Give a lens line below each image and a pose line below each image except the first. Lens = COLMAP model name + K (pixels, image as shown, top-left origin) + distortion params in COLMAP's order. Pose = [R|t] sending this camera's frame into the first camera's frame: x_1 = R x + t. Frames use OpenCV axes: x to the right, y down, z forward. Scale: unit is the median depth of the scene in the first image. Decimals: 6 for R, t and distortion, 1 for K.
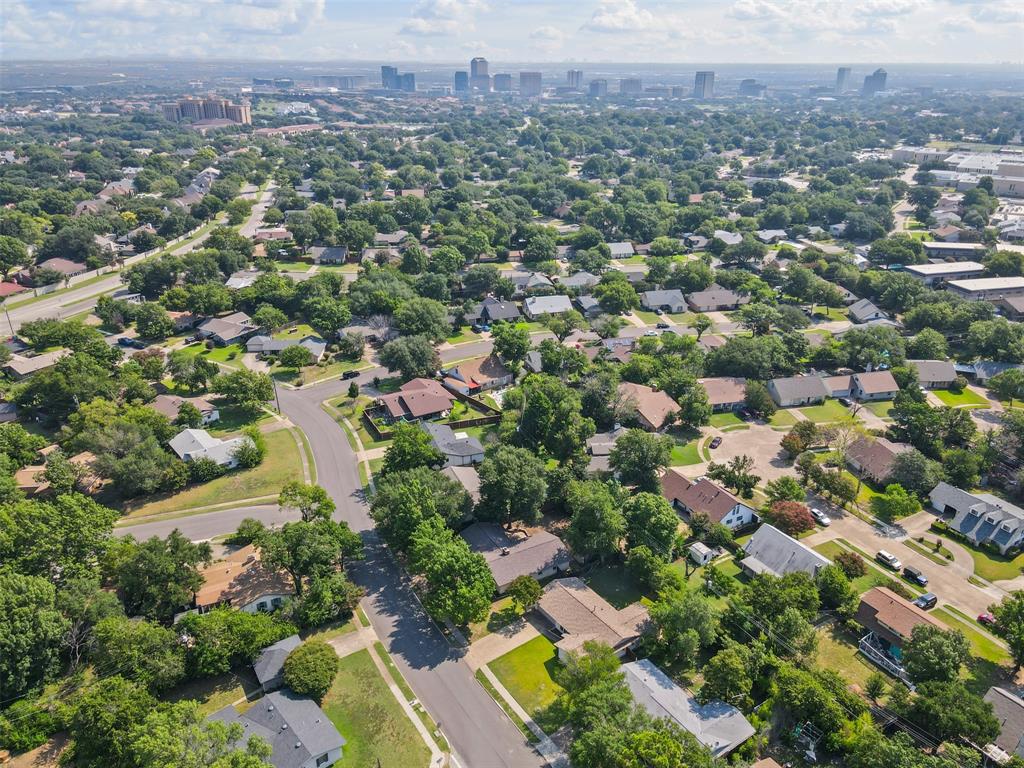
lens RADIAL K [[752.9, 0, 515.0], [0, 752.9, 382.9], [0, 0, 1]] dist [-0.008981, 0.047829]
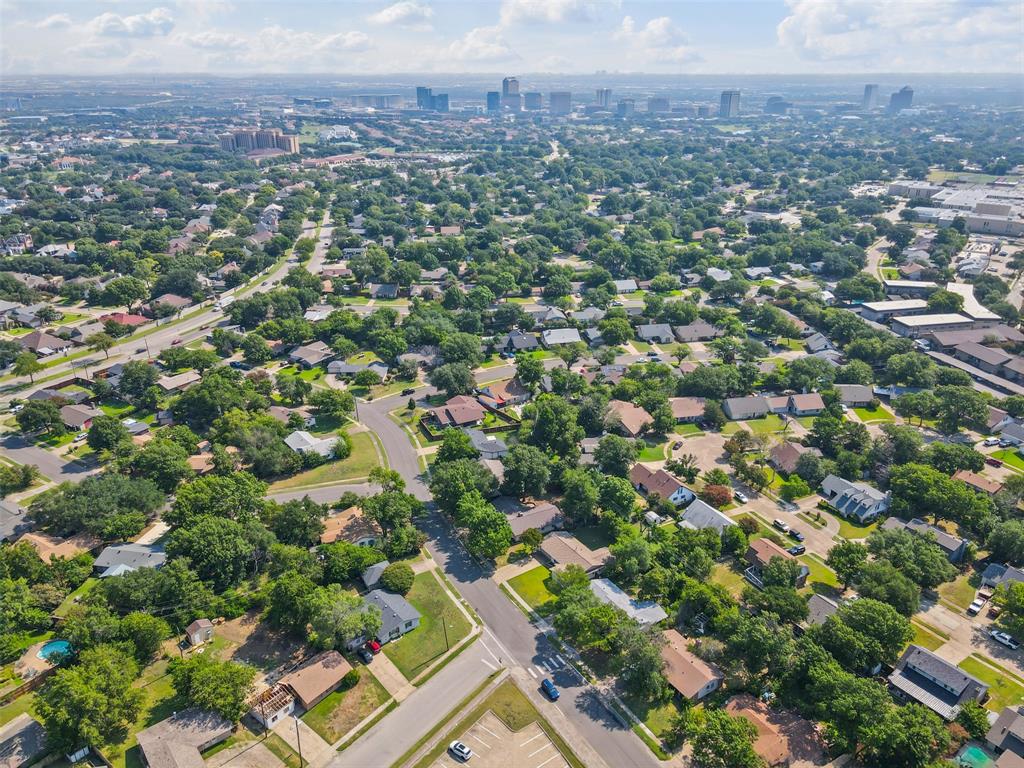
lens RADIAL K [[752.9, 0, 515.0], [0, 752.9, 382.9], [0, 0, 1]] dist [-0.008981, 0.047829]
pose [[0.999221, 0.009004, -0.038413, 0.019452], [-0.009483, 0.999879, -0.012307, -0.011748], [0.038297, 0.012662, 0.999186, -0.302291]]
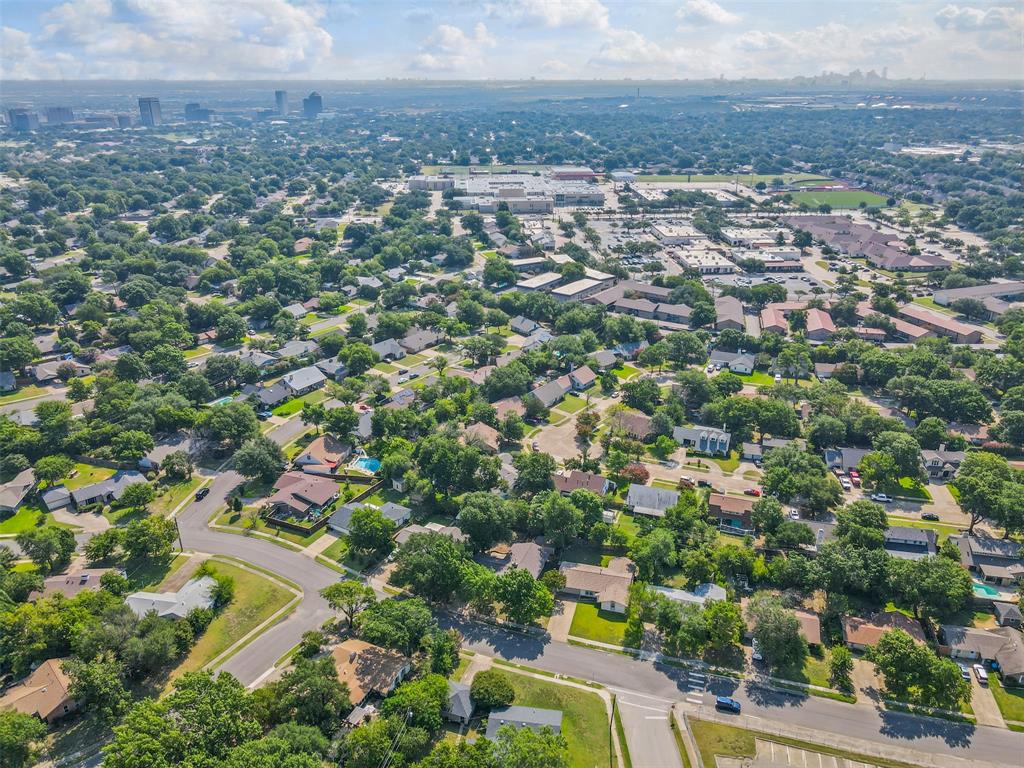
lens RADIAL K [[752.9, 0, 515.0], [0, 752.9, 382.9], [0, 0, 1]] dist [-0.008981, 0.047829]
pose [[0.770172, -0.248552, 0.587416, -0.433669], [0.258747, 0.963517, 0.068443, -0.109953], [-0.582997, 0.099279, 0.806386, -0.074606]]
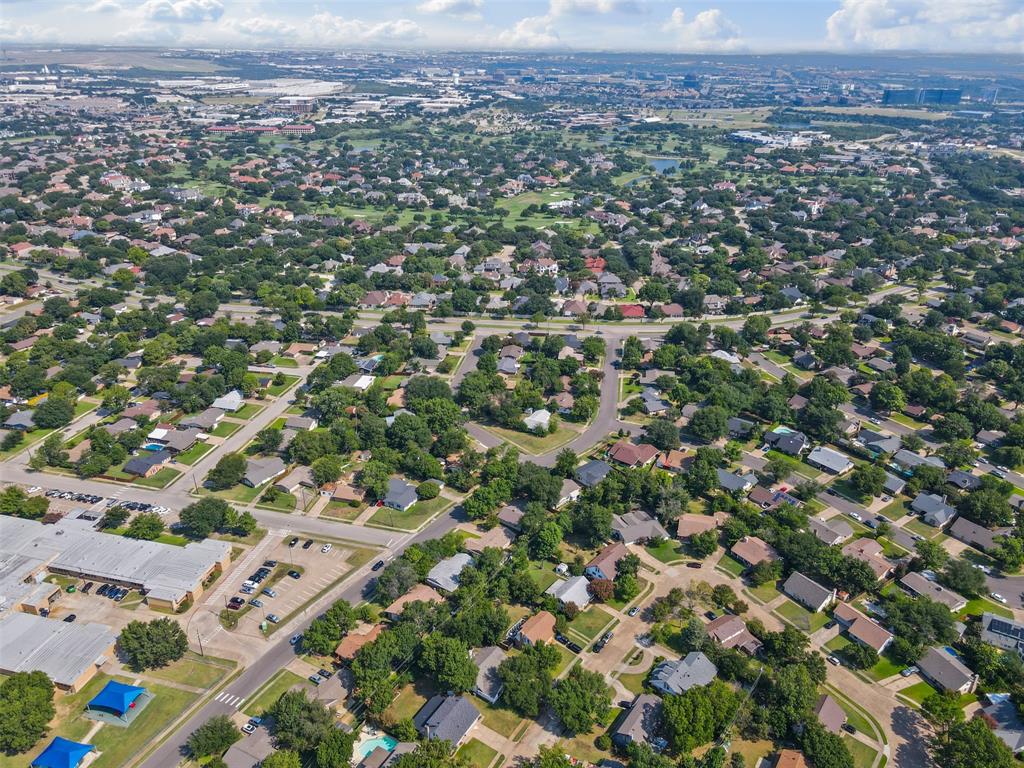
lens RADIAL K [[752.9, 0, 515.0], [0, 752.9, 382.9], [0, 0, 1]] dist [-0.008981, 0.047829]
pose [[0.374013, 0.386524, -0.843038, 1.017175], [-0.377241, 0.893818, 0.242443, -0.384411], [0.847233, 0.227352, 0.480112, -0.084902]]
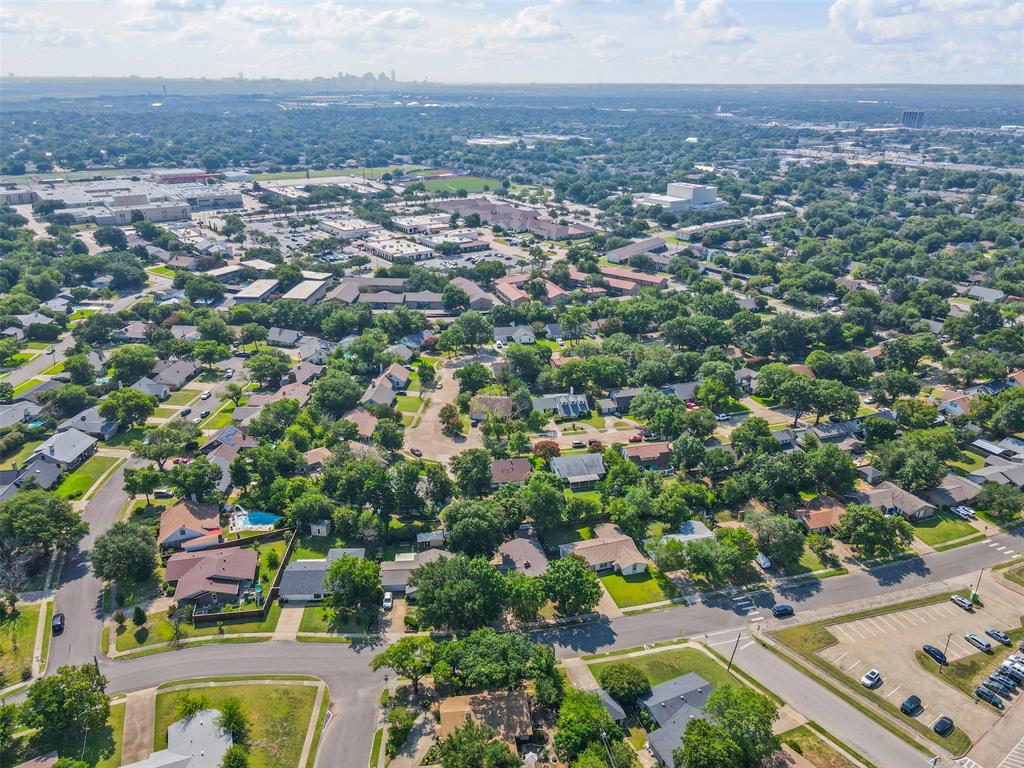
lens RADIAL K [[752.9, 0, 515.0], [0, 752.9, 382.9], [0, 0, 1]] dist [-0.008981, 0.047829]
pose [[0.295184, -0.362948, 0.883819, -0.618578], [0.372058, 0.895685, 0.243558, -0.220429], [-0.880022, 0.256937, 0.399430, 0.256338]]
